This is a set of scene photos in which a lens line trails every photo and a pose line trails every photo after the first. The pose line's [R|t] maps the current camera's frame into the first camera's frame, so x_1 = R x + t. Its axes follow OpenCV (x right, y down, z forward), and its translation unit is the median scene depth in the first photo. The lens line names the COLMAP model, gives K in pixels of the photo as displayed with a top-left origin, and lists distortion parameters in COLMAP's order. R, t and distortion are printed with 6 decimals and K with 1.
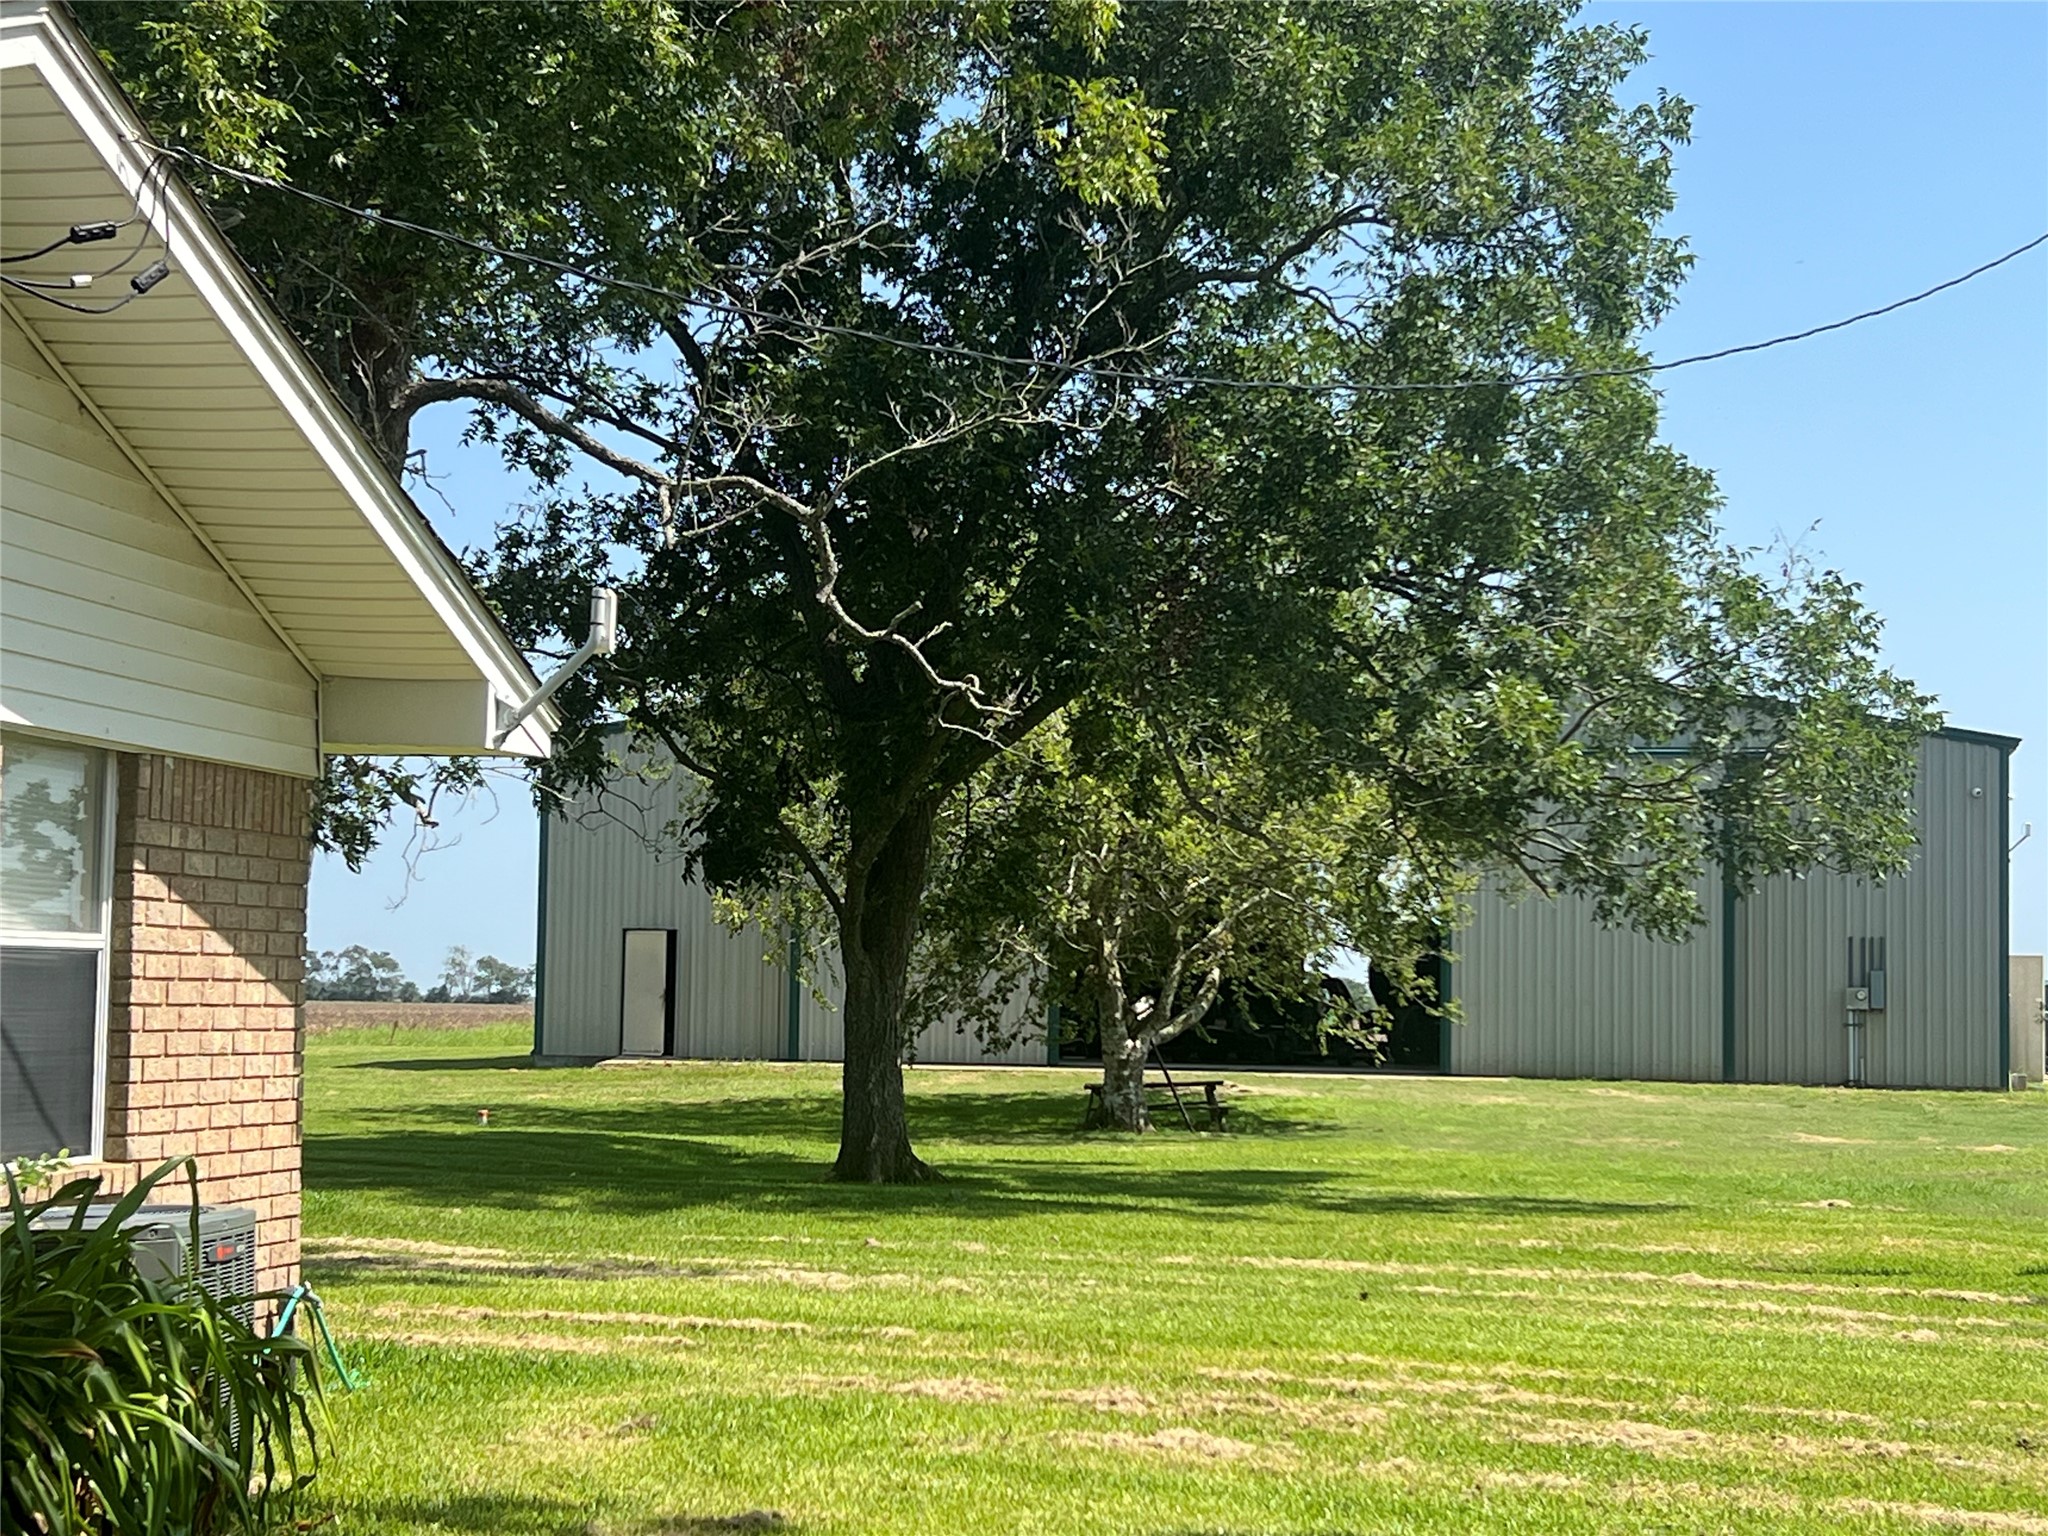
lens RADIAL K [[3571.4, 0, 1024.0], [0, 3571.4, 768.0], [0, 0, 1]] dist [0.021089, 0.057053]
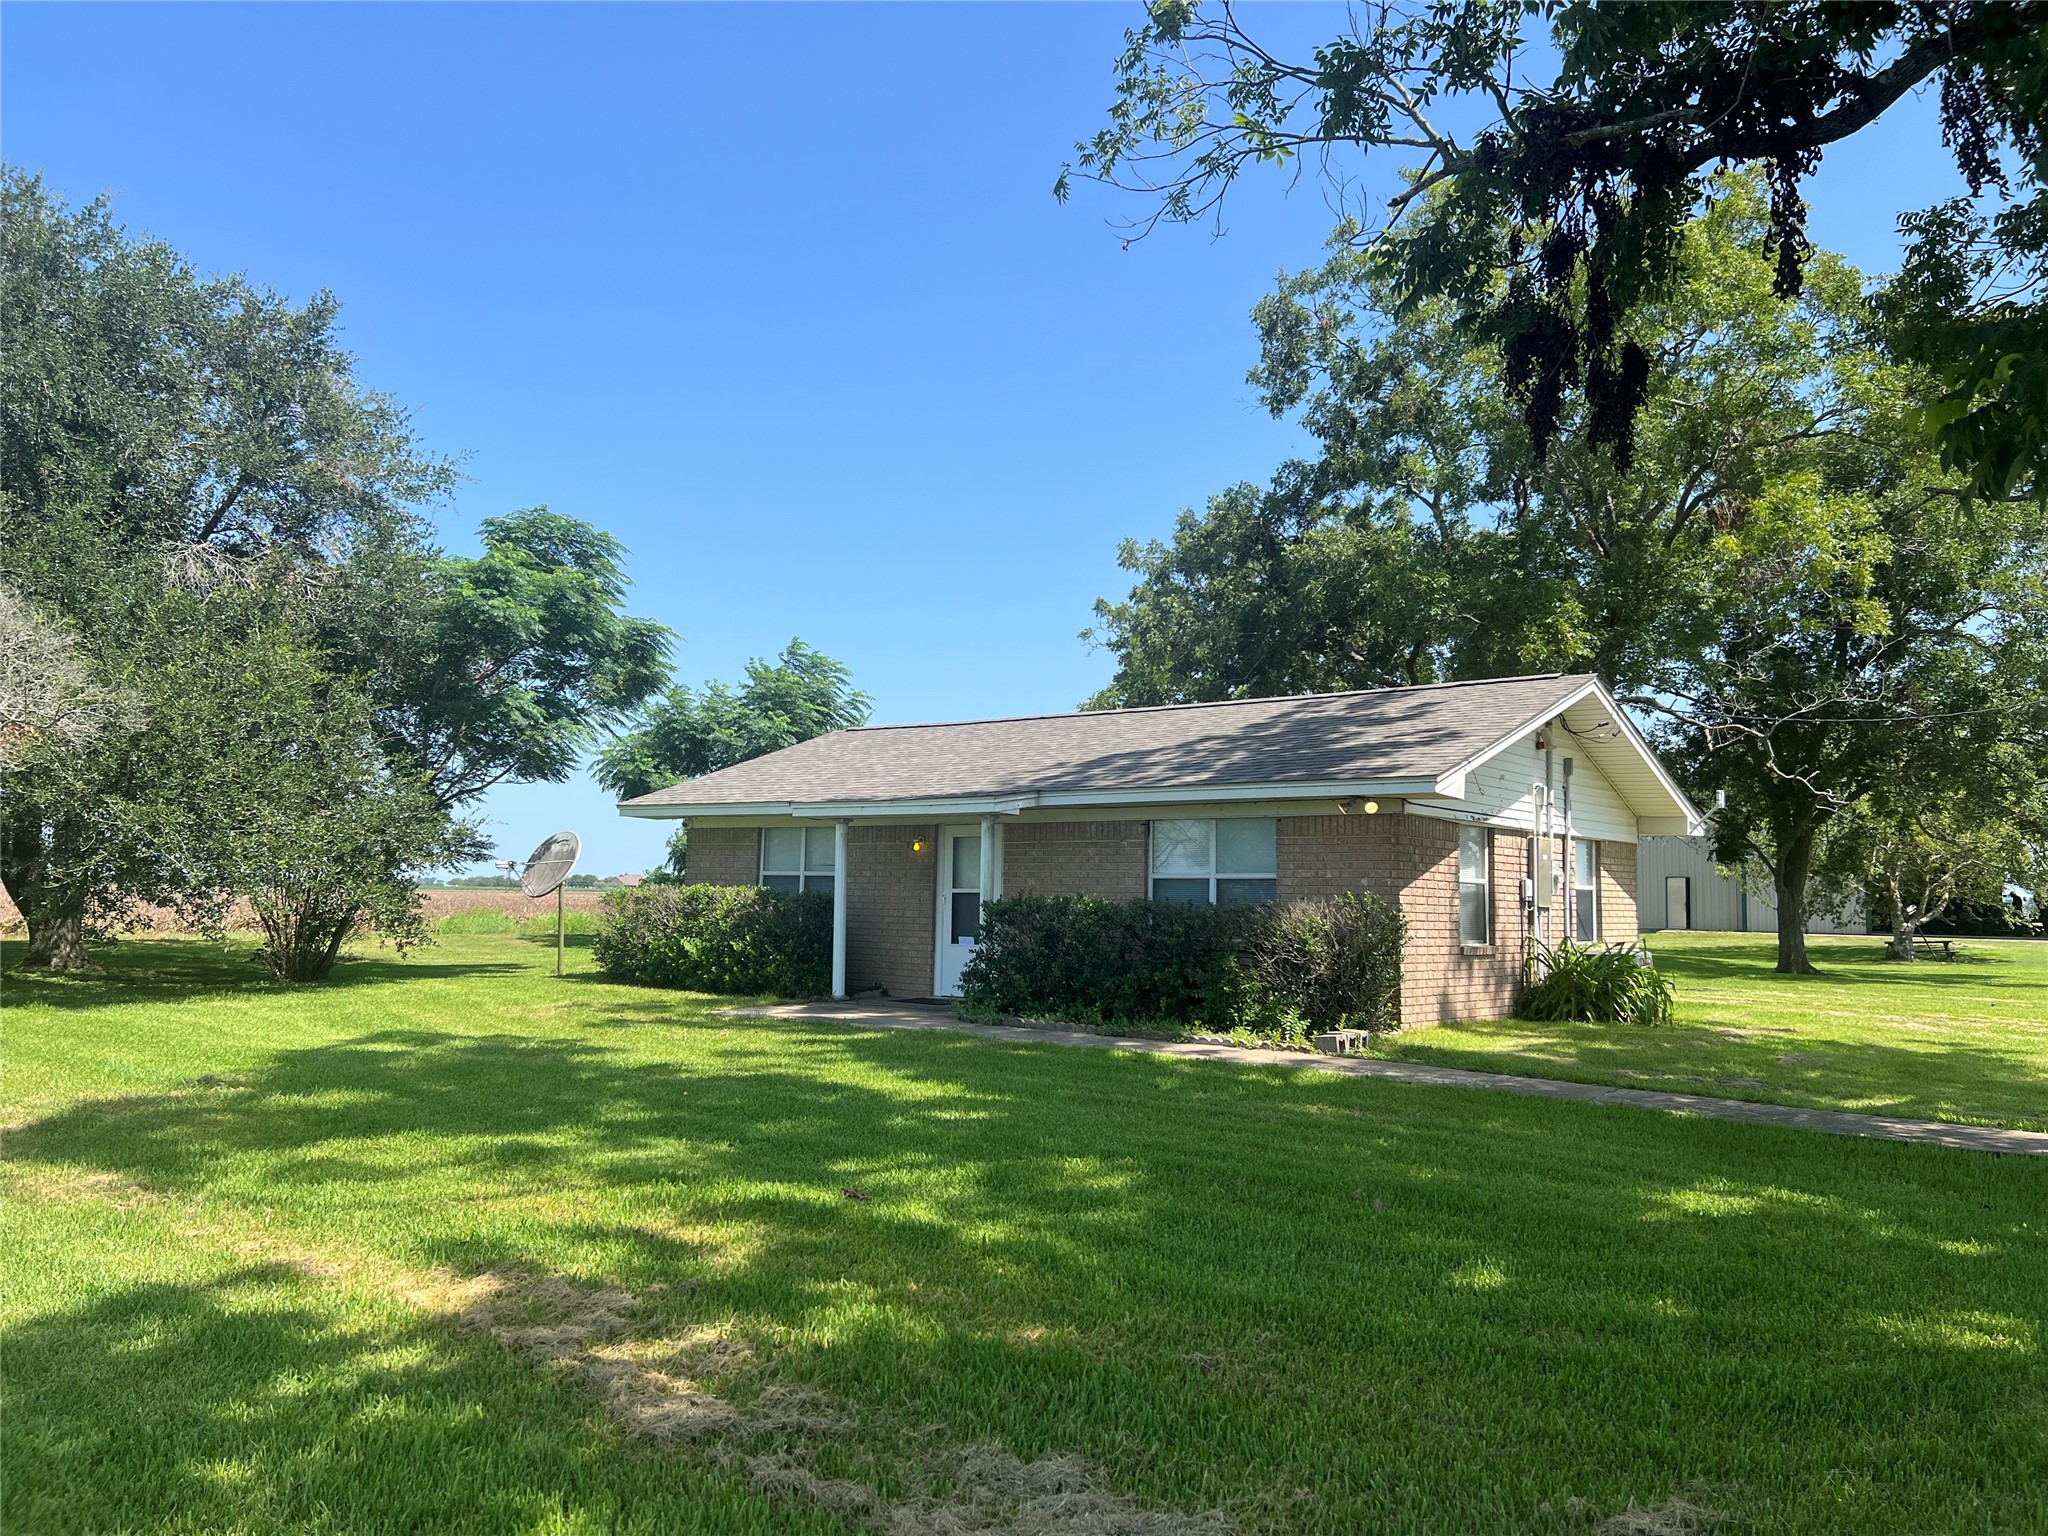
lens RADIAL K [[1489.0, 0, 1024.0], [0, 1489.0, 768.0], [0, 0, 1]] dist [0.002867, 0.000847]
pose [[0.875081, -0.041658, -0.482180, -0.001225], [0.028248, 0.998987, -0.035042, -0.009163], [0.483151, 0.017044, 0.875371, -0.156628]]
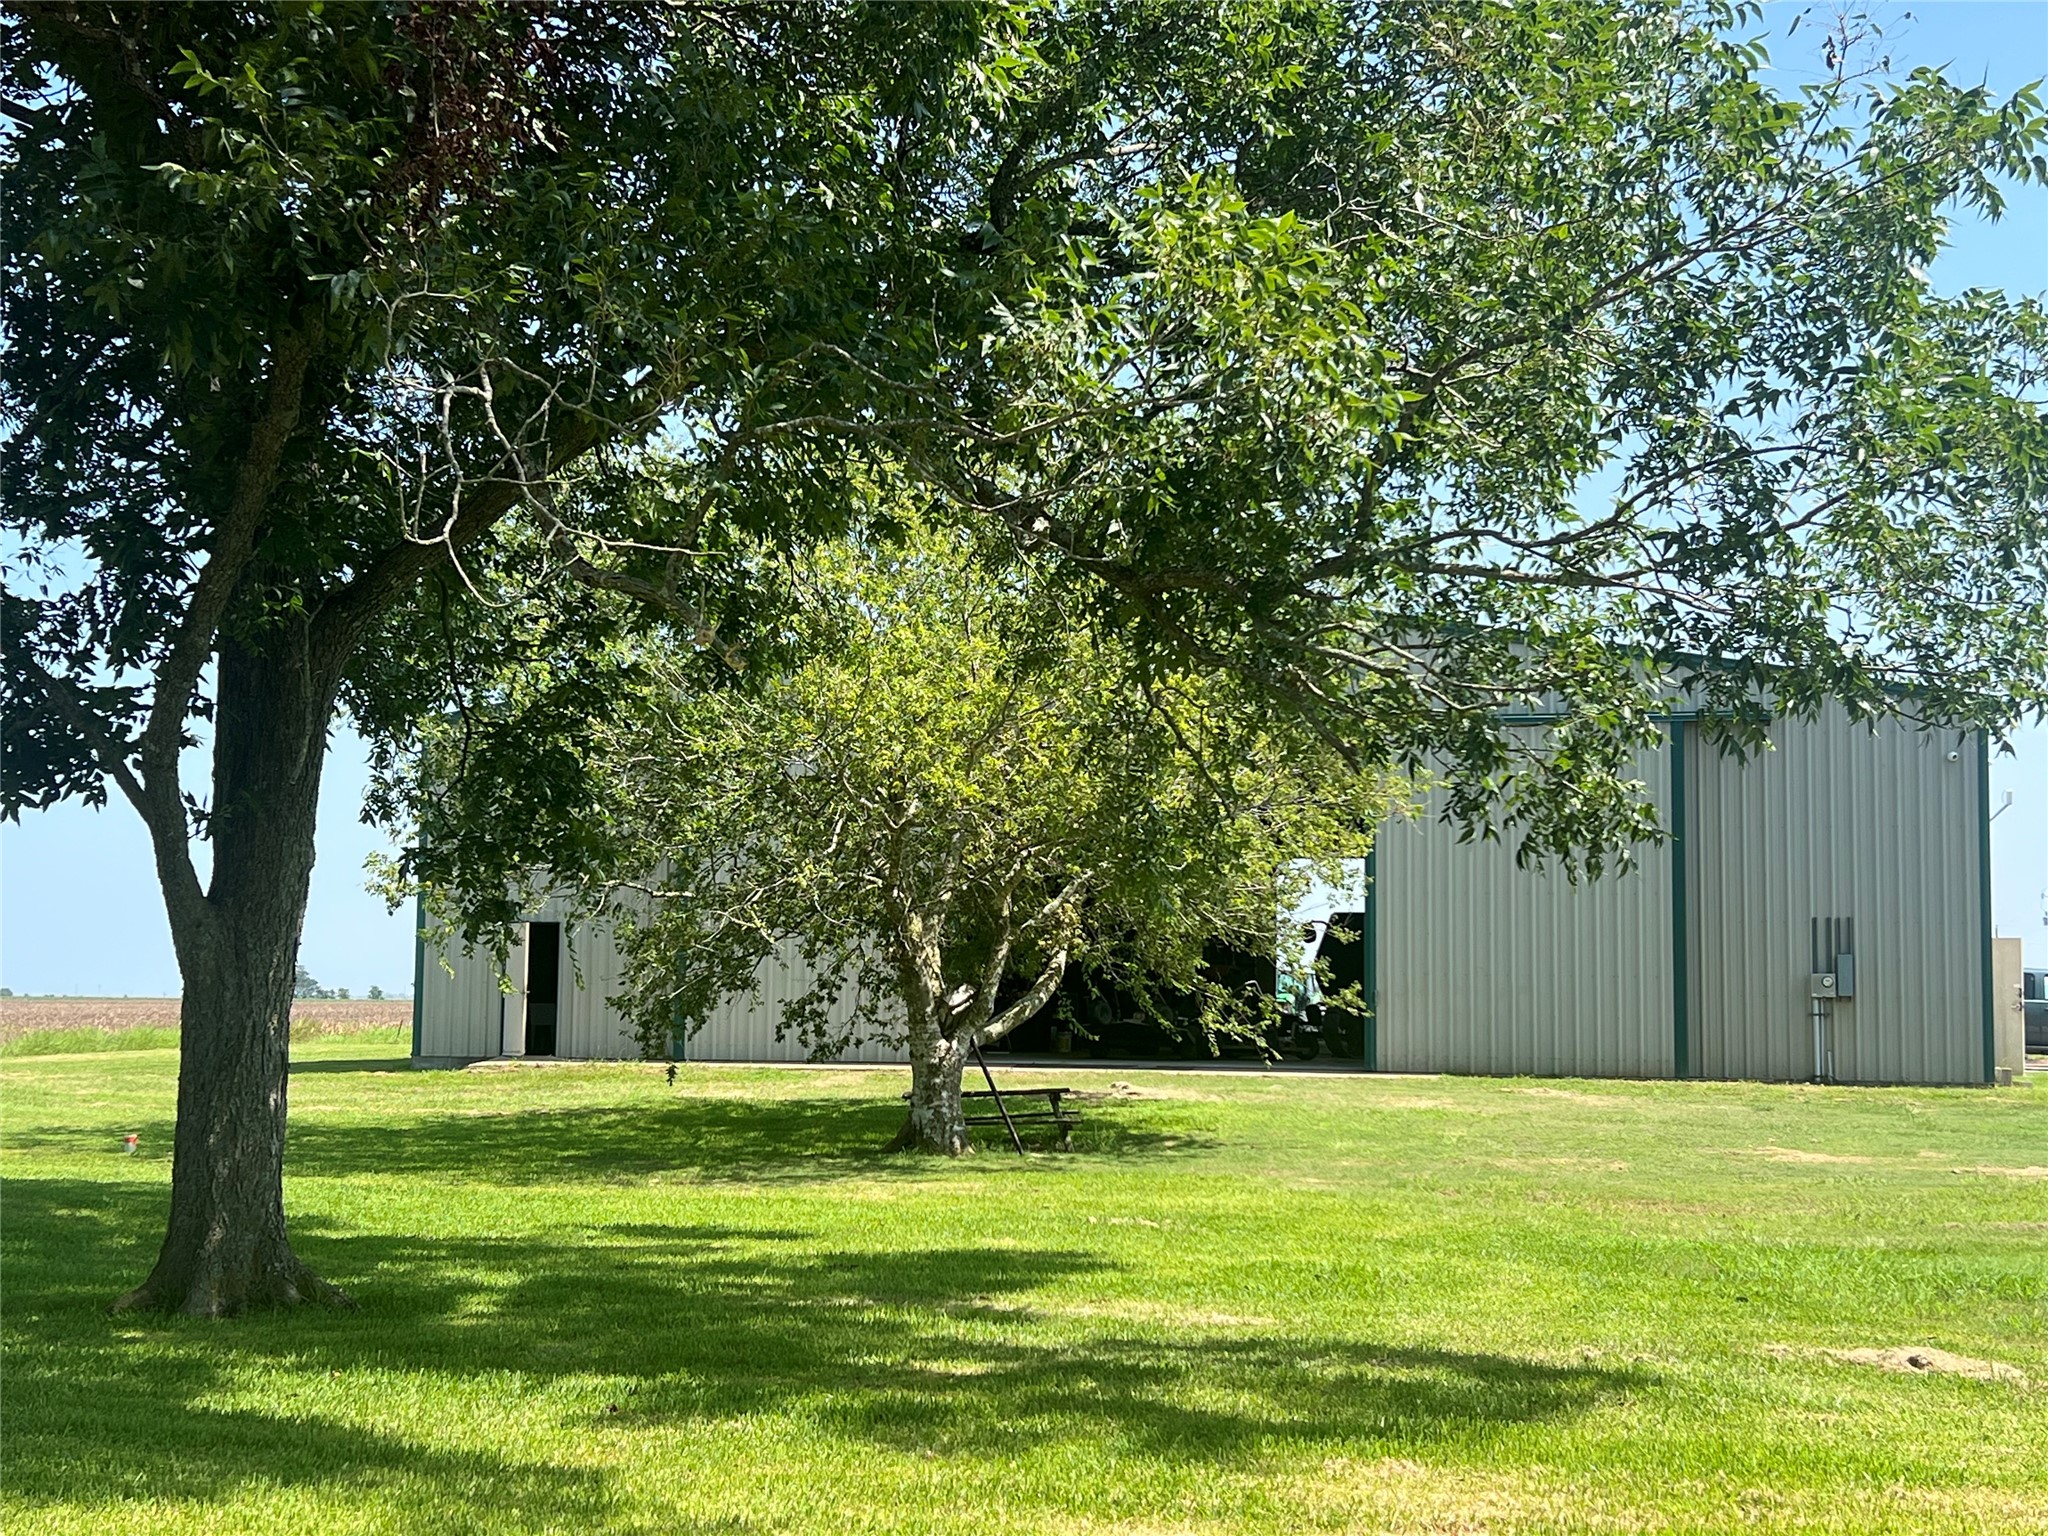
lens RADIAL K [[2742.5, 0, 1024.0], [0, 2742.5, 768.0], [0, 0, 1]] dist [0.030752, 0.014804]
pose [[0.999356, -0.010389, -0.034337, 0.066889], [0.009756, 0.999781, -0.018538, 0.024704], [0.034522, 0.018191, 0.999238, 0.359426]]
